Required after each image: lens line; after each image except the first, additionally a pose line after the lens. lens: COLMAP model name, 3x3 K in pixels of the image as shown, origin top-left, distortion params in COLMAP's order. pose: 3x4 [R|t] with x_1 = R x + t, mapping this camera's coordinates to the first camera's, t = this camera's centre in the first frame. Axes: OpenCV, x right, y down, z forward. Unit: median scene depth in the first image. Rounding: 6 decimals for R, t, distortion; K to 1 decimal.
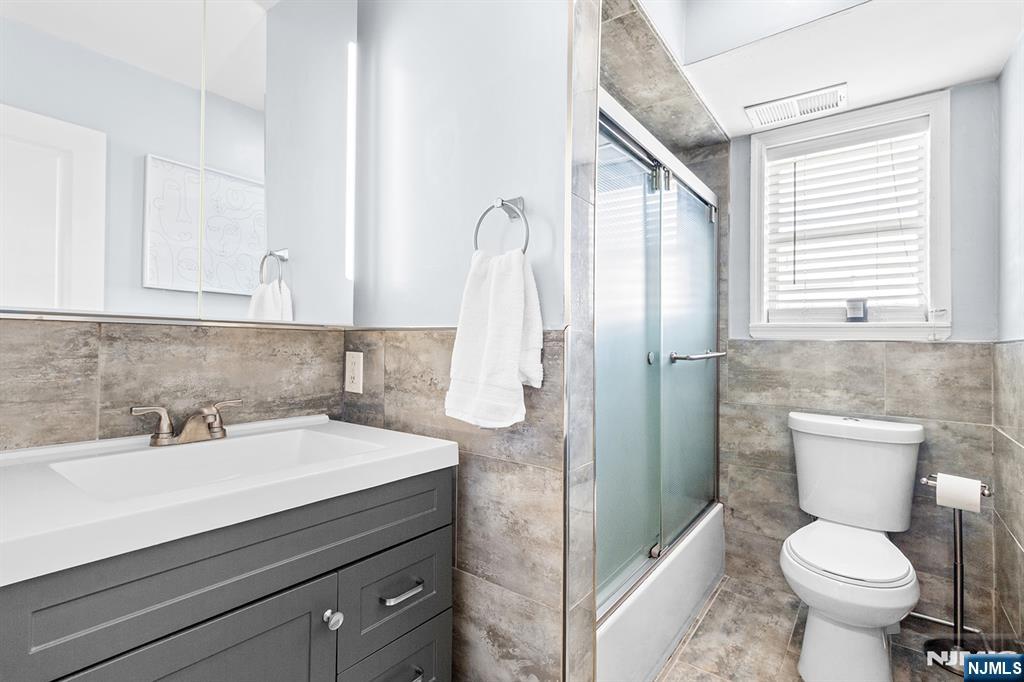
lens RADIAL K [[471.2, 0, 504.3], [0, 471.2, 333.5], [0, 0, 1]] dist [0.010679, 0.002753]
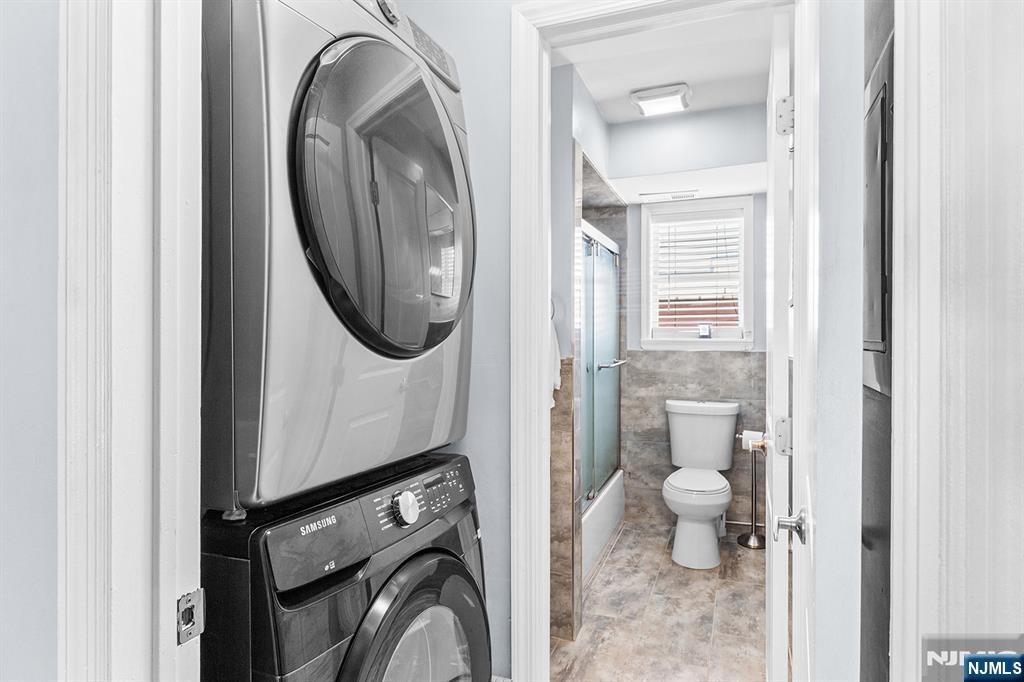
lens RADIAL K [[614.8, 0, 514.6], [0, 614.8, 341.6], [0, 0, 1]] dist [0.003047, -0.000952]
pose [[0.948334, -0.018646, 0.316725, -0.437628], [0.009237, 0.999471, 0.031185, -0.078123], [-0.317139, -0.026648, 0.948005, -0.643773]]
